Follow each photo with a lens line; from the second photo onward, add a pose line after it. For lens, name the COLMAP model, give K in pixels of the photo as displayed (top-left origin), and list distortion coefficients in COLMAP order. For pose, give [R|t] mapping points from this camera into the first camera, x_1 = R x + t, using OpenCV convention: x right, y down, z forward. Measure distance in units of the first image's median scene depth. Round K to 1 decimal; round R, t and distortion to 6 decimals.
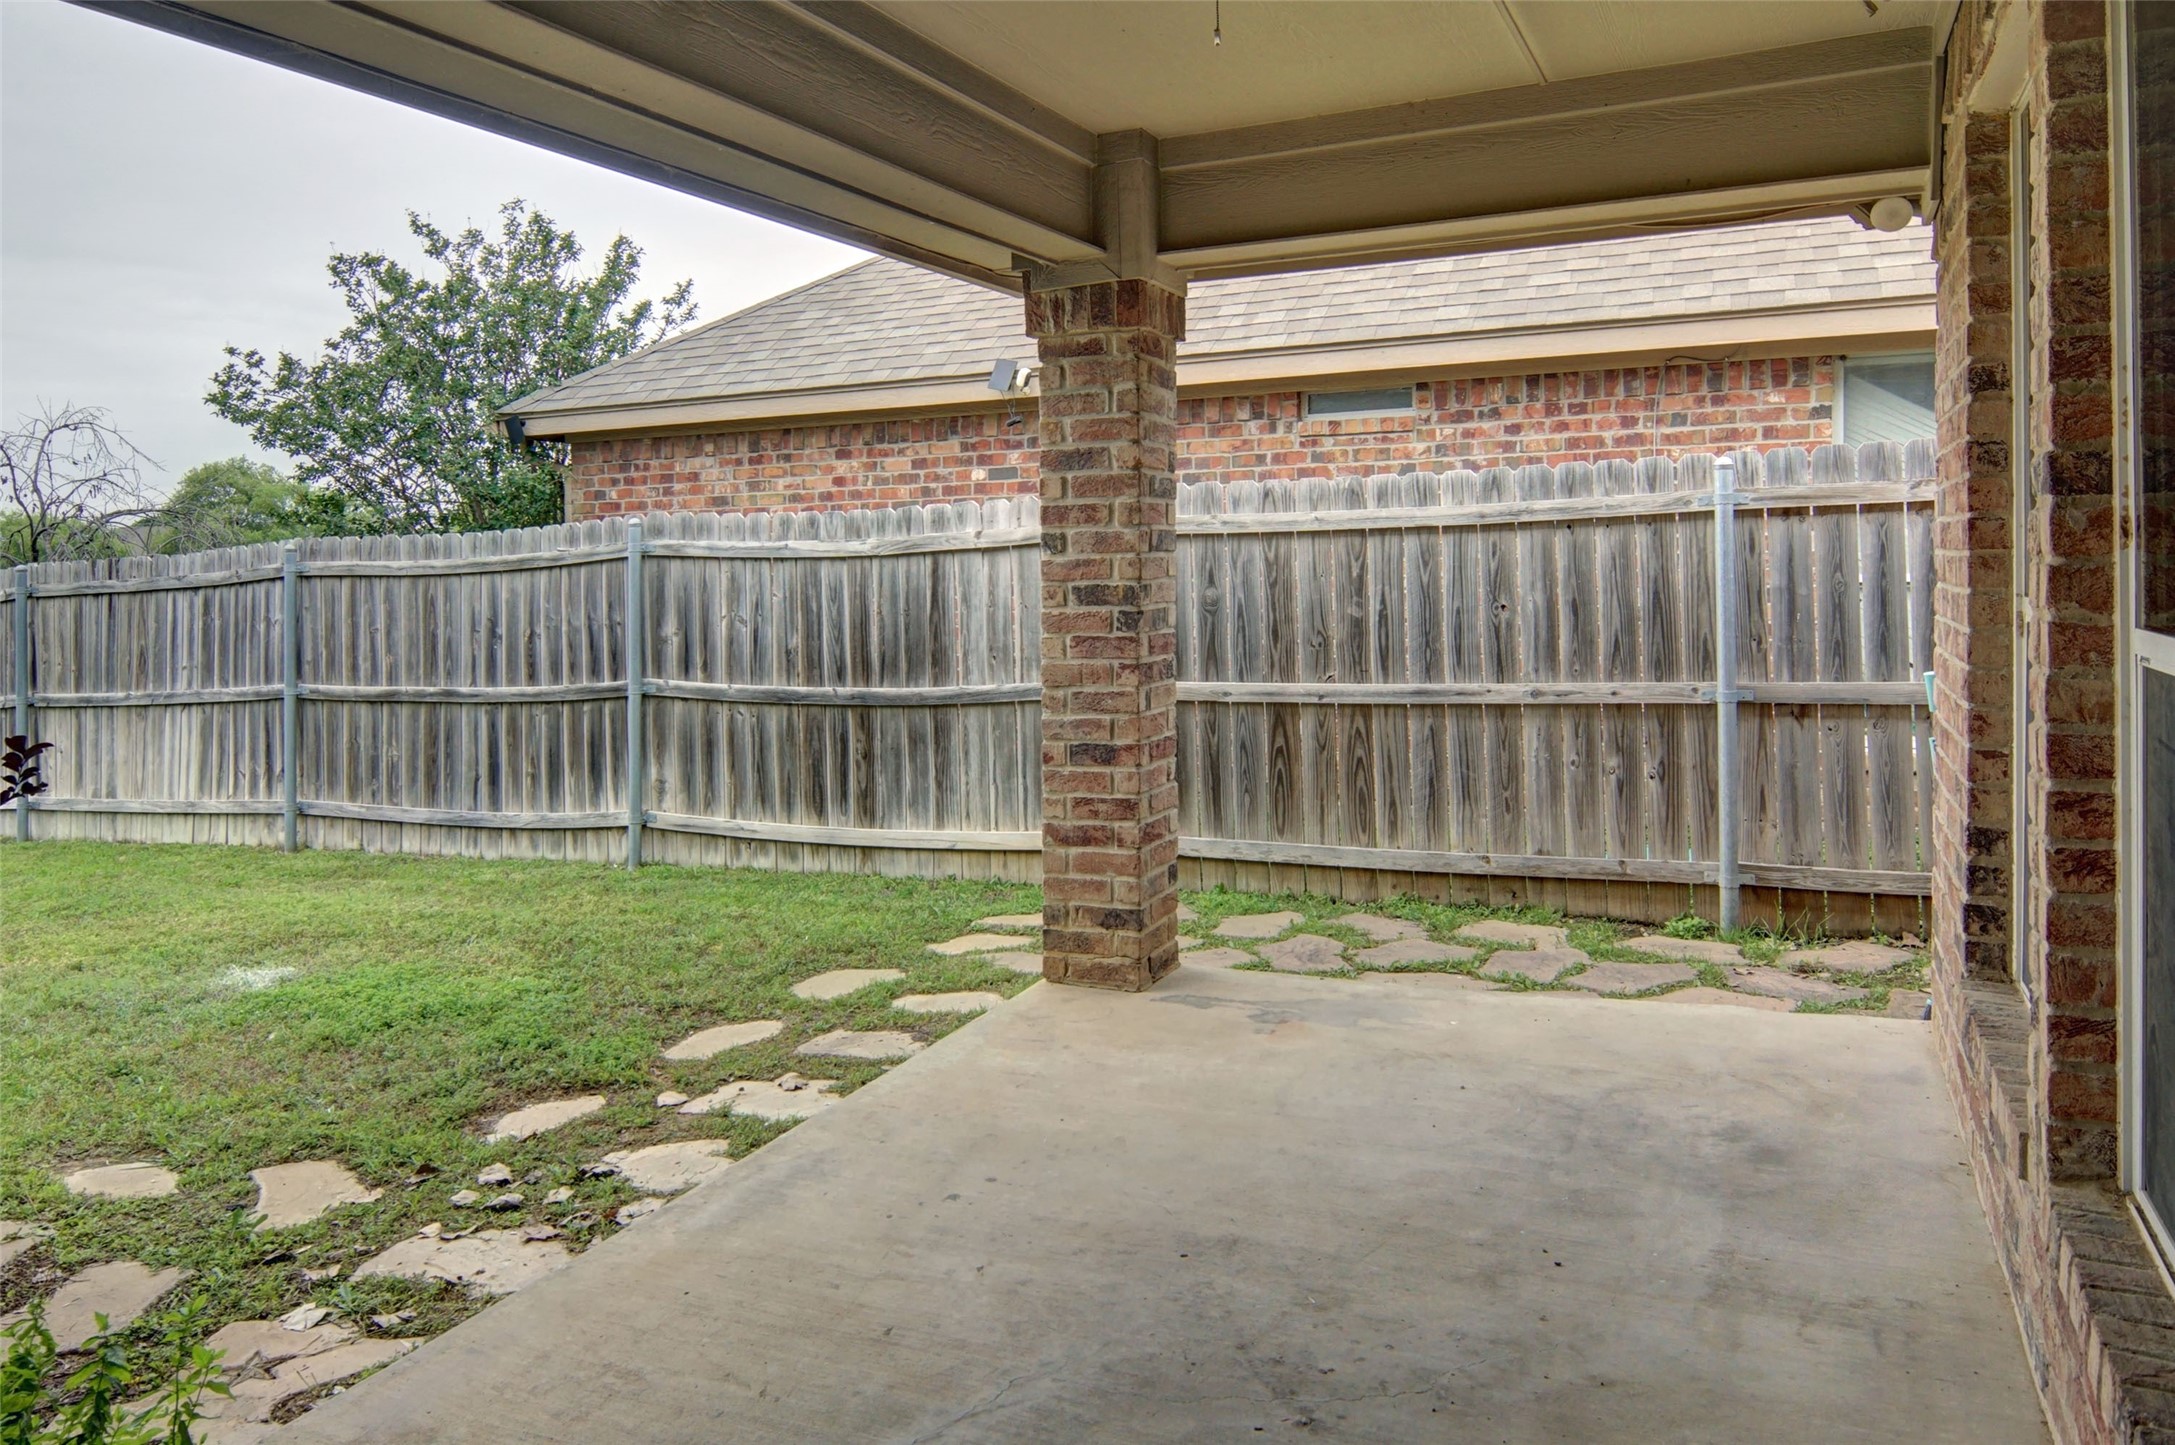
lens RADIAL K [[1679.3, 0, 1091.2], [0, 1679.3, 761.1], [0, 0, 1]] dist [0.003251, -0.032178]
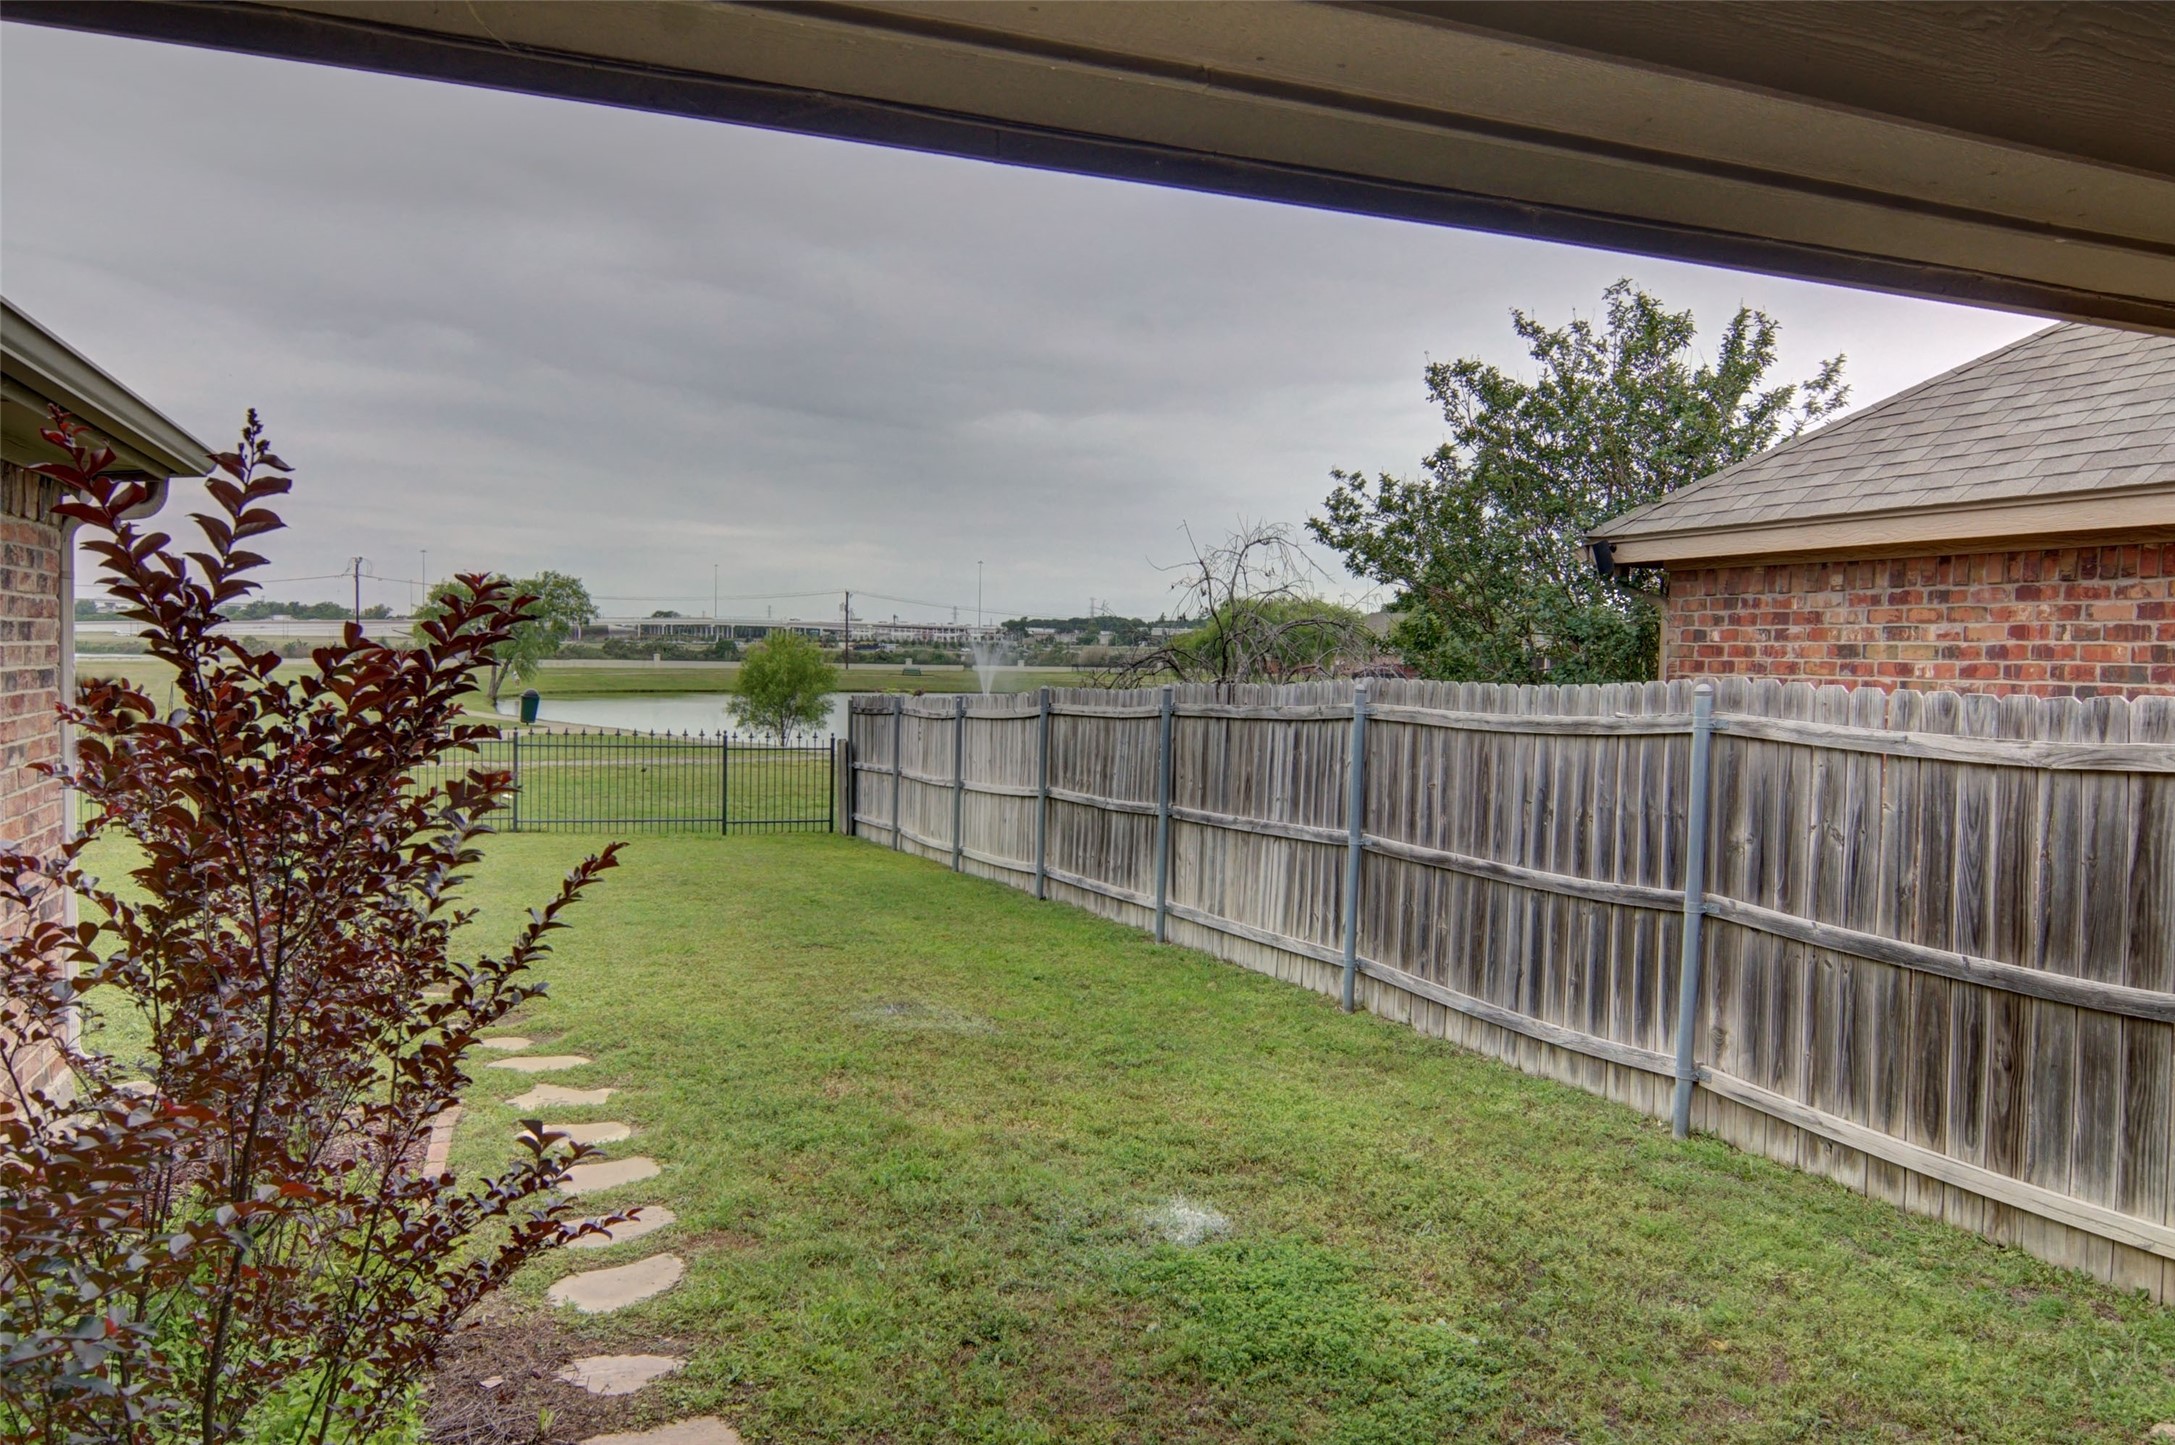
lens RADIAL K [[1679.3, 0, 1091.2], [0, 1679.3, 761.1], [0, 0, 1]] dist [0.003251, -0.032178]
pose [[0.760856, 0.058123, -0.646312, 0.006467], [-0.085931, 0.996234, -0.011568, -0.072213], [0.643206, 0.064340, 0.762985, 0.234003]]
